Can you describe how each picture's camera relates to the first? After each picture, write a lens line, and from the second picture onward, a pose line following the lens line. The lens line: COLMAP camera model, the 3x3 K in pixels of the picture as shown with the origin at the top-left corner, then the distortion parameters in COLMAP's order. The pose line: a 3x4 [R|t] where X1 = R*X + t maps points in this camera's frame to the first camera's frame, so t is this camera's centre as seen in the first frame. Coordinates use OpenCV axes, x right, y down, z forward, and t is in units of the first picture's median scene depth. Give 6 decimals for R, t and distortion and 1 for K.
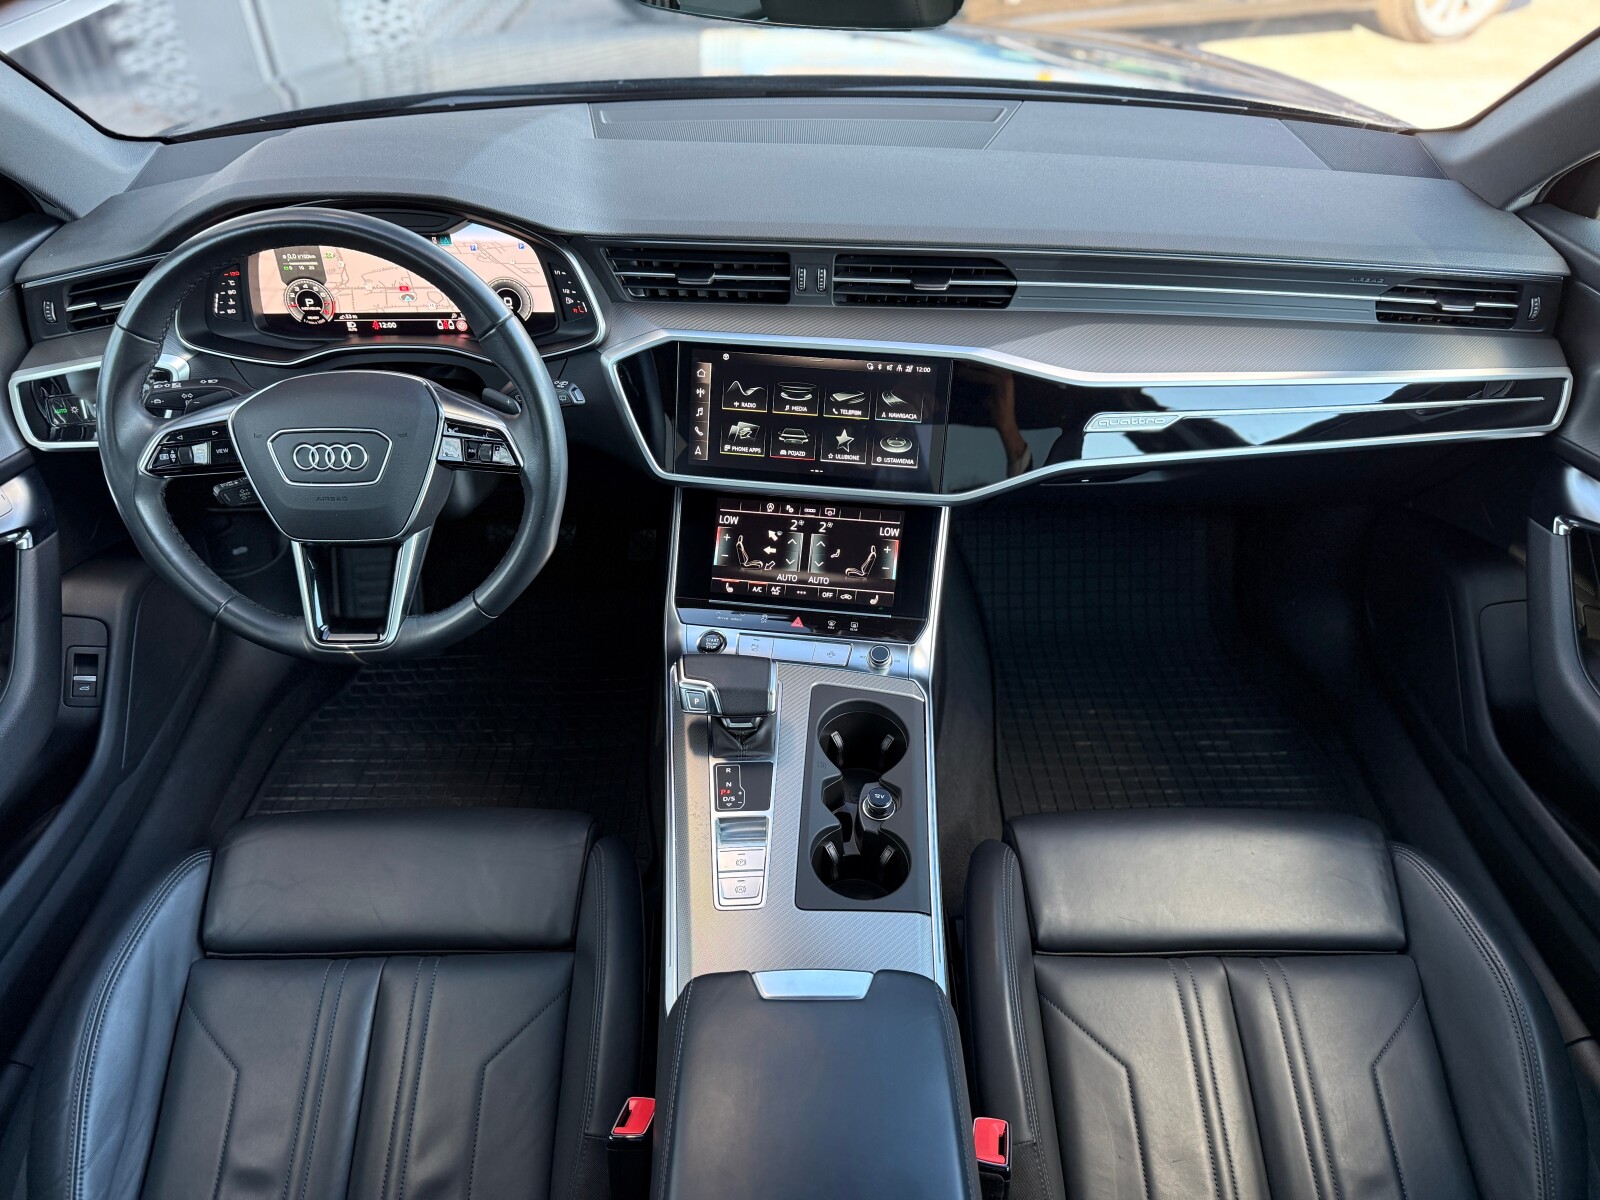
lens RADIAL K [[1117.8, 0, 797.6], [0, 1117.8, 609.0], [0, 0, 1]] dist [0.152115, -0.314277]
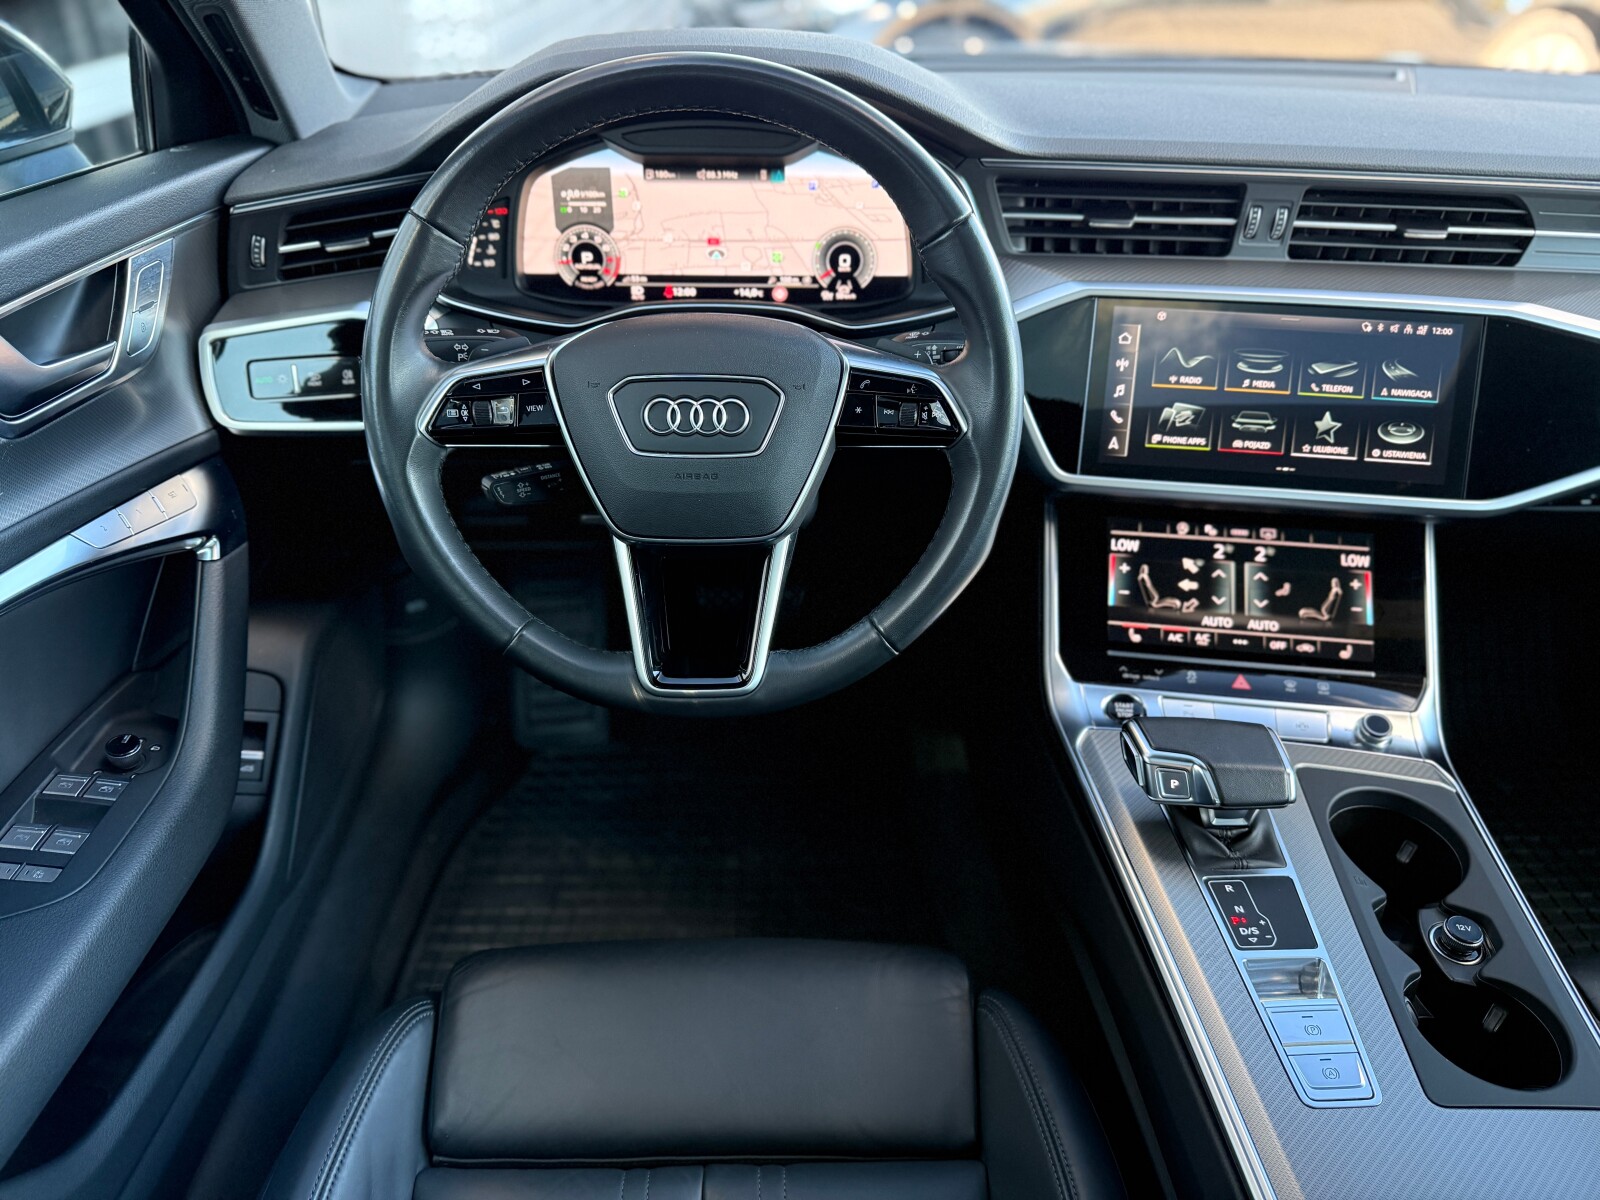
lens RADIAL K [[1133.5, 0, 800.0], [0, 1133.5, 600.0], [0, 0, 1]] dist [0.093144, -0.205808]
pose [[0.999964, 0.007804, 0.003442, -0.297008], [-0.007315, 0.992193, -0.124496, 0.054951], [-0.004387, 0.124466, 0.992214, 0.275154]]
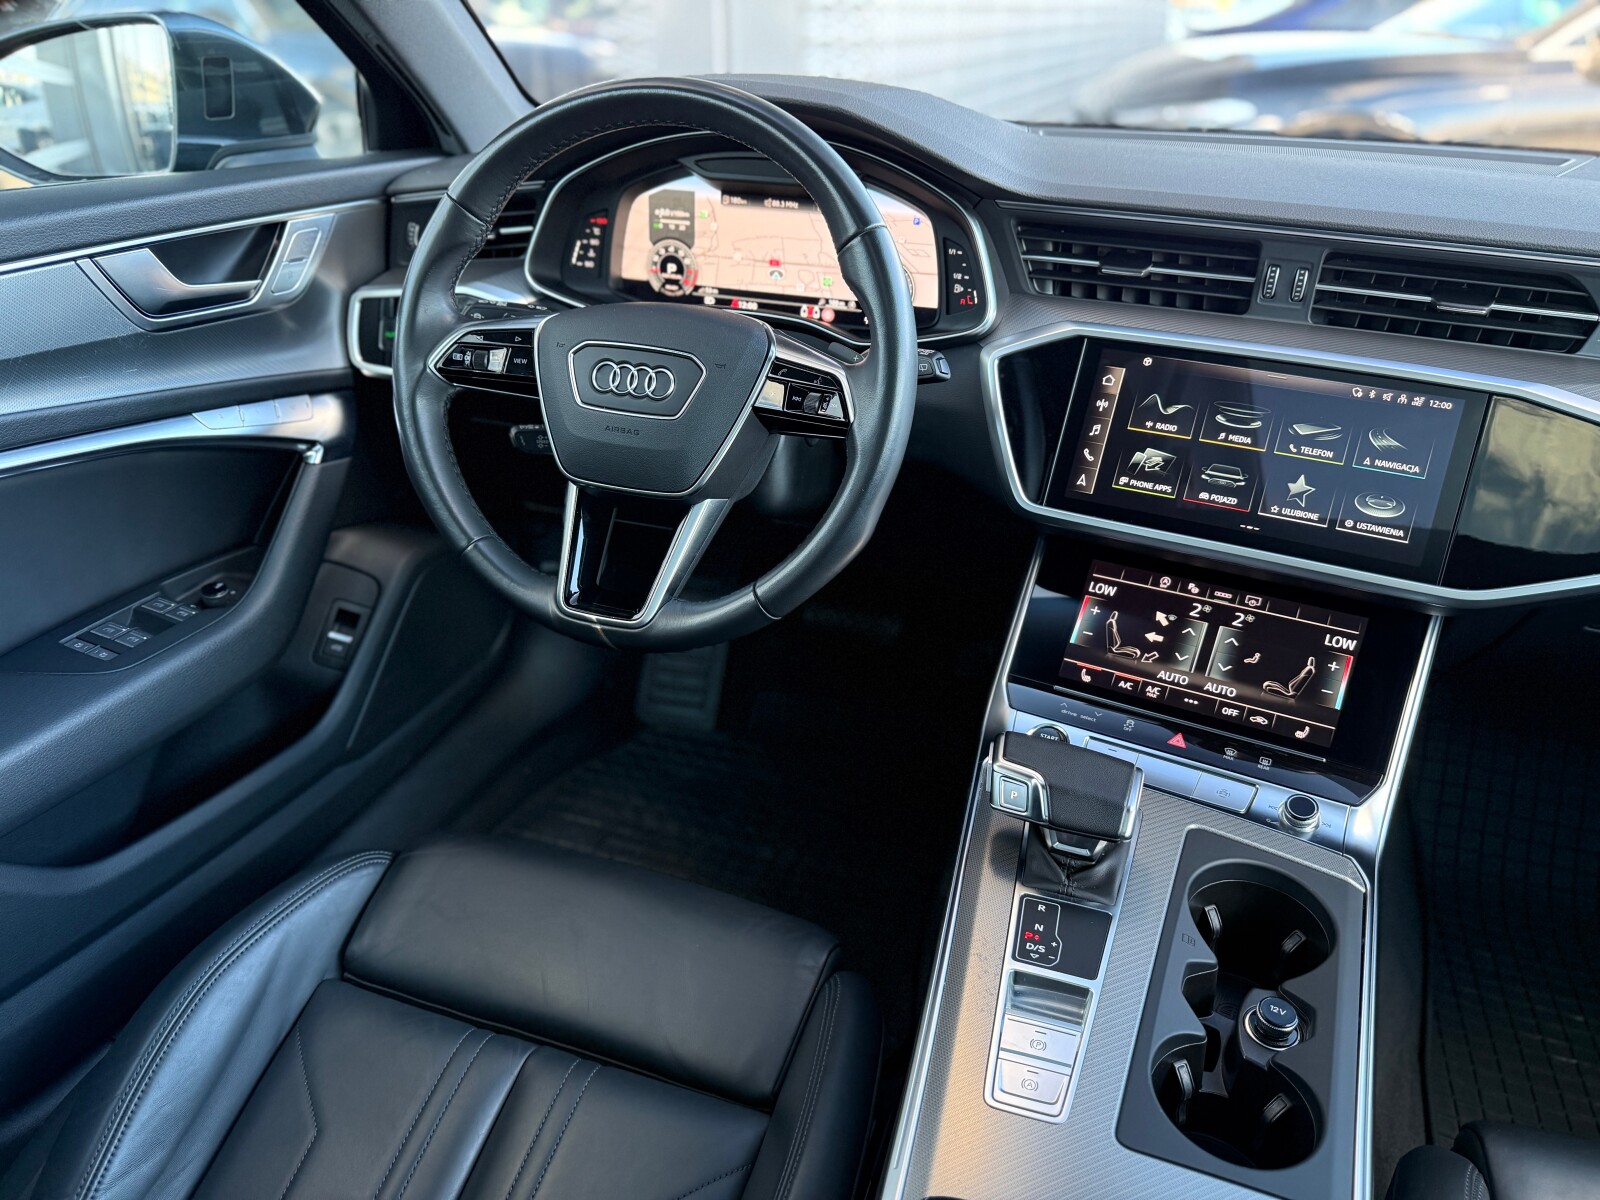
lens RADIAL K [[1127.8, 0, 798.6], [0, 1127.8, 604.2], [0, 0, 1]] dist [0.152604, -0.344765]
pose [[0.936104, 0.177321, -0.303753, -0.020811], [-0.234151, 0.958608, -0.162002, 0.105400], [0.262454, 0.222775, 0.938877, 0.258664]]
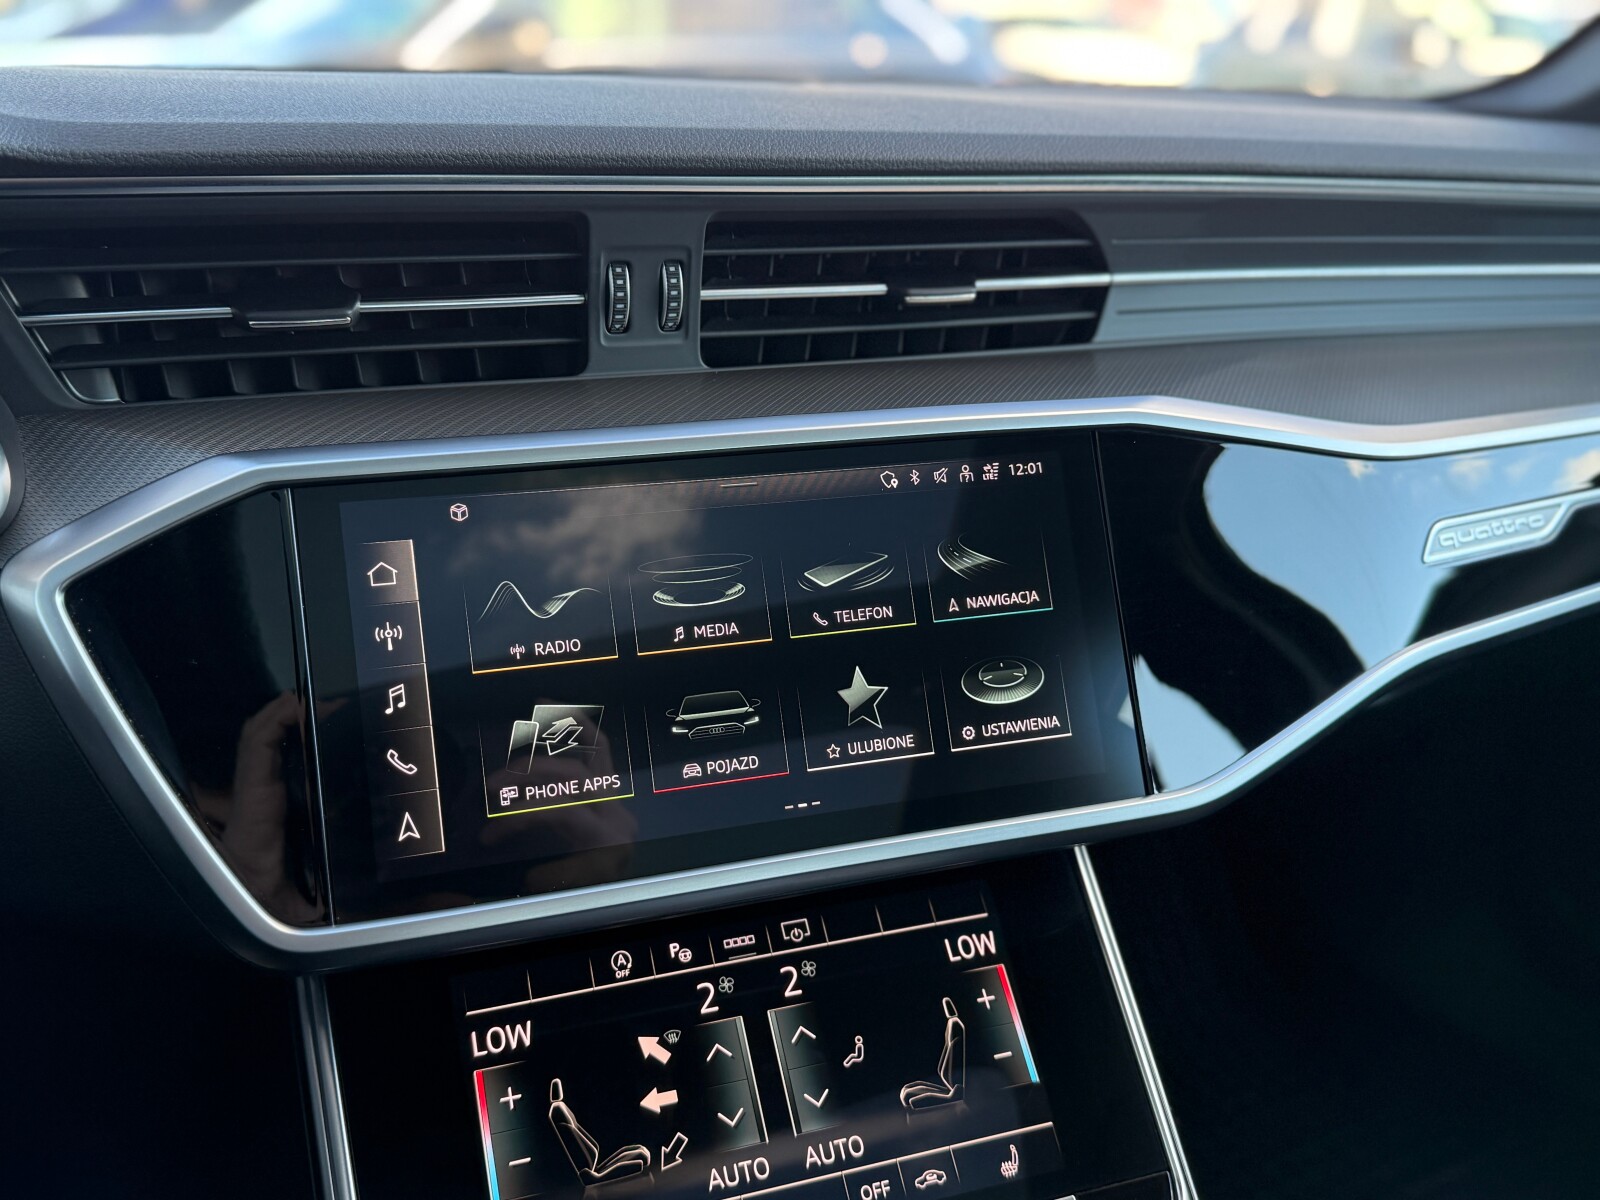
lens RADIAL K [[1407.9, 0, 800.0], [0, 1407.9, 600.0], [0, 0, 1]] dist [0.187003, -0.495143]
pose [[0.895114, -0.143912, 0.421972, -0.146559], [0.267833, 0.930224, -0.250895, -0.075736], [-0.356422, 0.337598, 0.871201, 0.620537]]
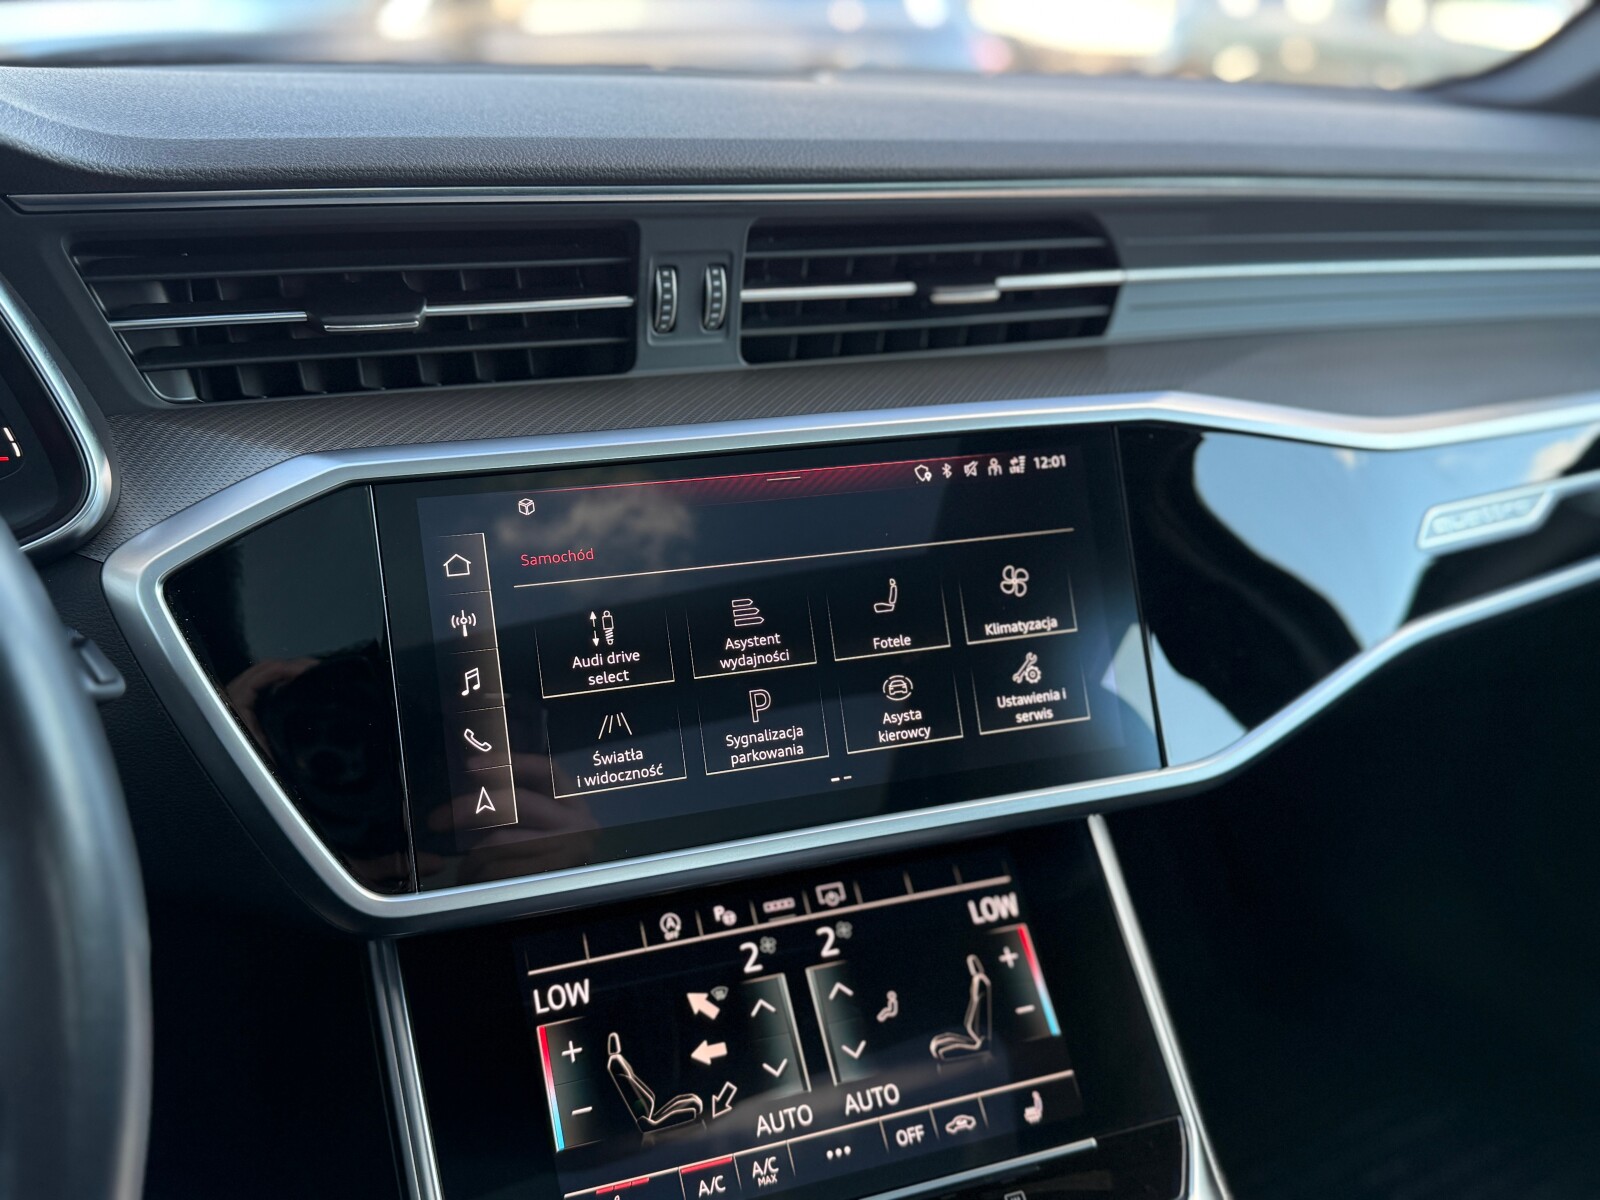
lens RADIAL K [[1407.9, 0, 800.0], [0, 1407.9, 600.0], [0, 0, 1]] dist [0.187003, -0.495143]
pose [[0.887085, -0.155769, 0.434529, -0.175811], [0.273563, 0.935629, -0.223073, -0.080823], [-0.371810, 0.316756, 0.872595, 0.601863]]
